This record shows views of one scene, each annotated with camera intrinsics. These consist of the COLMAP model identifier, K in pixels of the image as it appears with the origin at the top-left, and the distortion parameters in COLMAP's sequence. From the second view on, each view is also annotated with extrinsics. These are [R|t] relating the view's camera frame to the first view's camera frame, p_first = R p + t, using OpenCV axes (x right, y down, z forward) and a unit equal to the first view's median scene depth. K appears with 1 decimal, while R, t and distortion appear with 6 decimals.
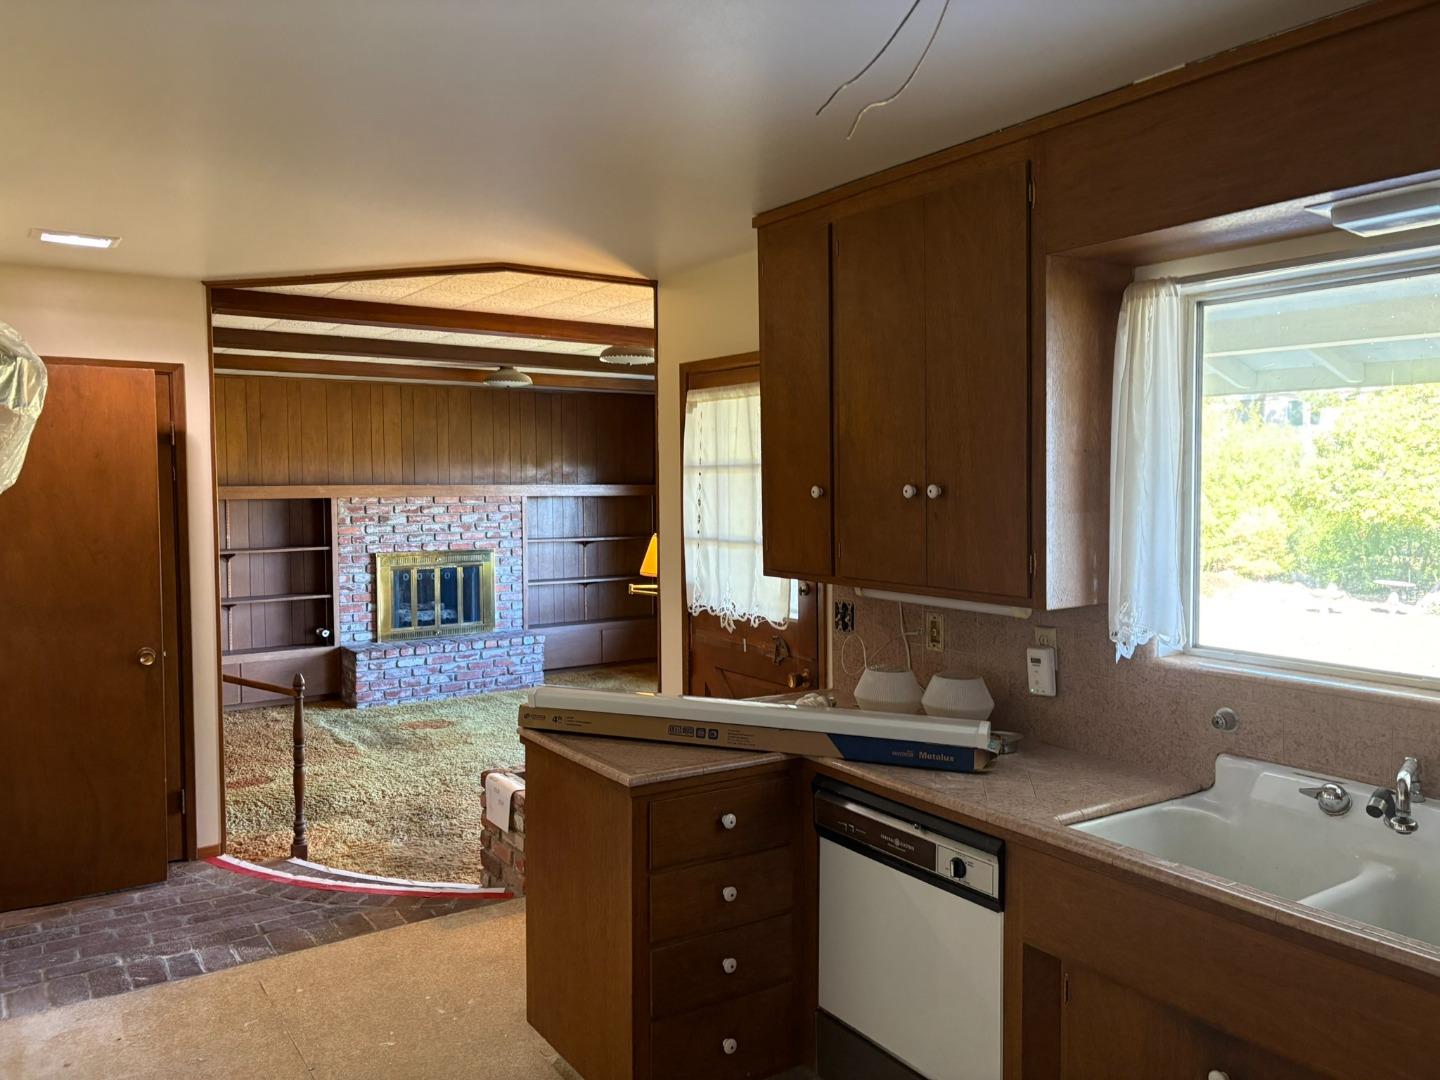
lens RADIAL K [[1084.5, 0, 720.1], [0, 1084.5, 534.3], [0, 0, 1]] dist [0.023934, -0.024246]
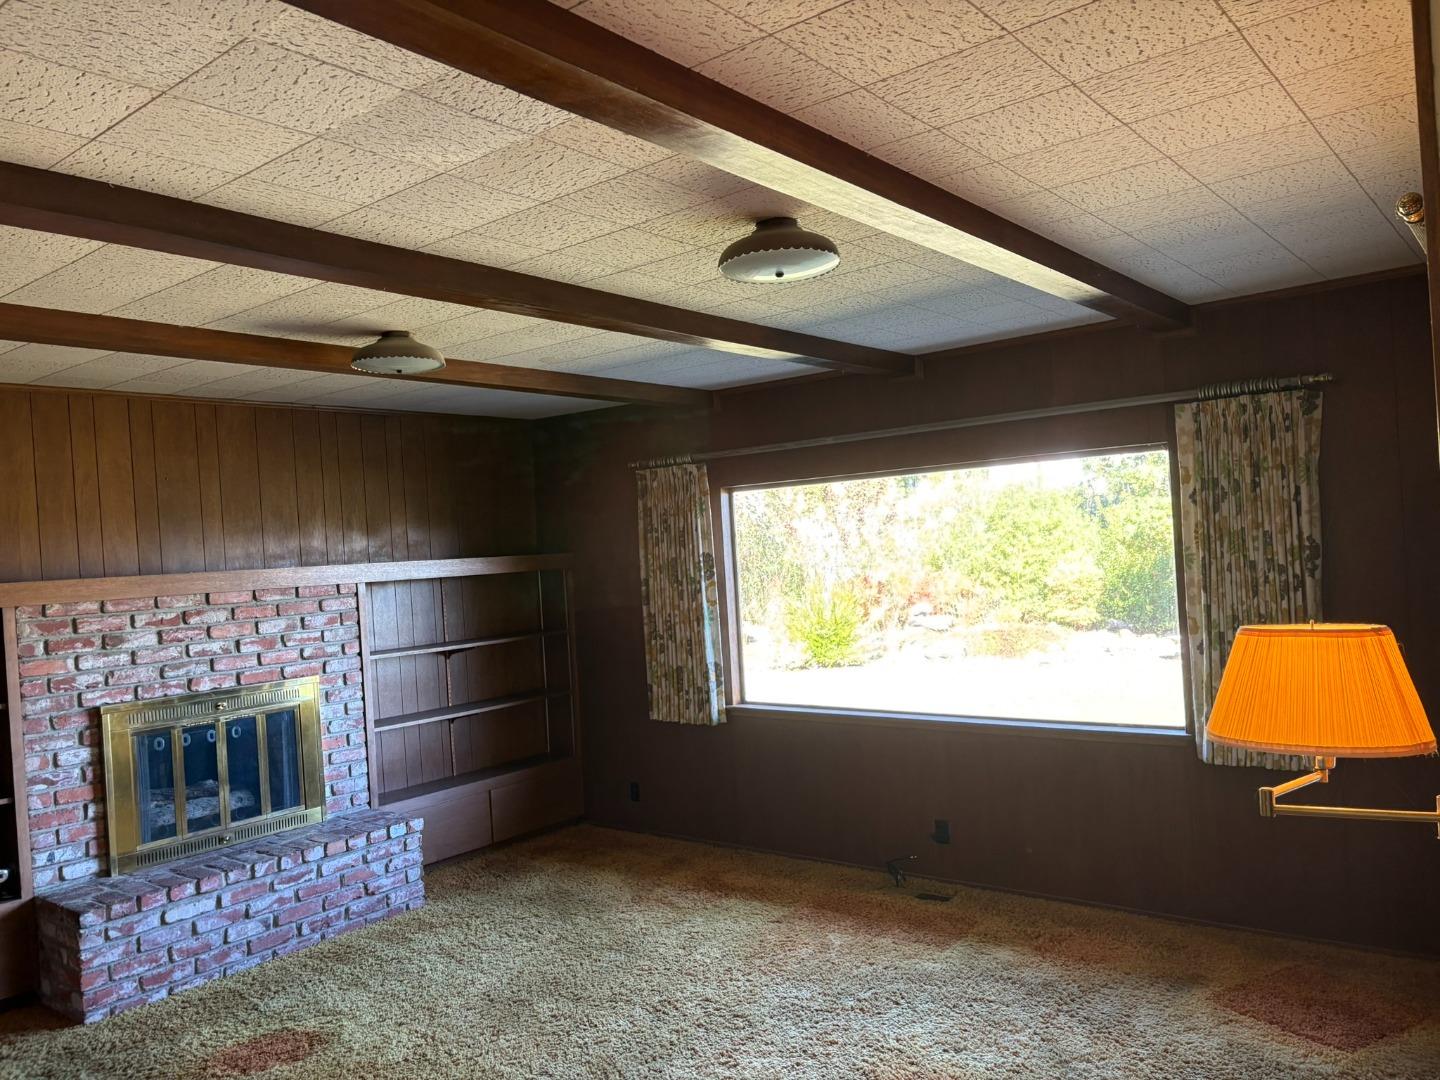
lens RADIAL K [[1084.5, 0, 719.9], [0, 1084.5, 551.8], [0, 0, 1]] dist [0.023934, -0.024246]
pose [[0.952119, -0.055672, 0.300616, -0.180955], [0.072579, 0.996331, -0.045359, -0.011396], [-0.296988, 0.065006, 0.952666, 0.391670]]
